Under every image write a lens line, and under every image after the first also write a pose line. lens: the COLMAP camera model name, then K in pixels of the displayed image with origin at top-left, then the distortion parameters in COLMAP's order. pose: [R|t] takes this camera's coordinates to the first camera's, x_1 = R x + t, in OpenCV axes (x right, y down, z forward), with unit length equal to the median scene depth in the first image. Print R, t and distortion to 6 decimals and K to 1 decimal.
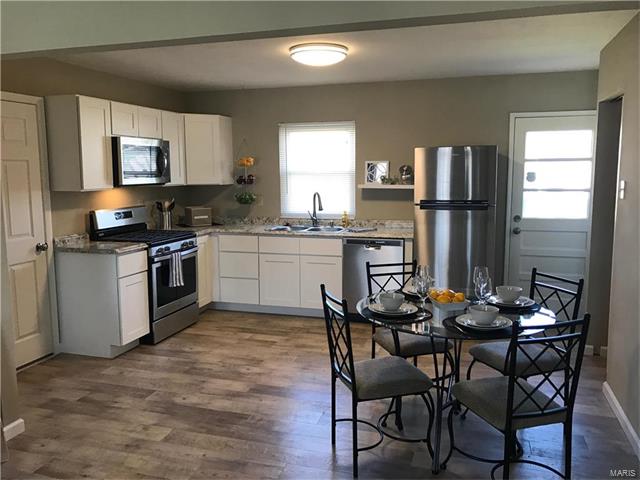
lens RADIAL K [[529.8, 0, 320.2], [0, 529.8, 238.7], [0, 0, 1]] dist [0.036214, -0.020802]
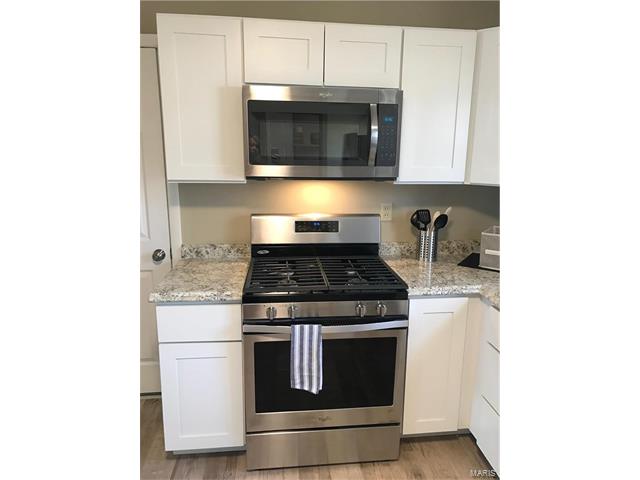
lens RADIAL K [[394.8, 0, 321.4], [0, 394.8, 241.0], [0, 0, 1]] dist [0.031460, 0.000190]
pose [[0.408033, 0.212909, -0.887795, 0.032979], [-0.140237, 0.975503, 0.169490, -0.108940], [0.902132, 0.055344, 0.427895, 0.851984]]
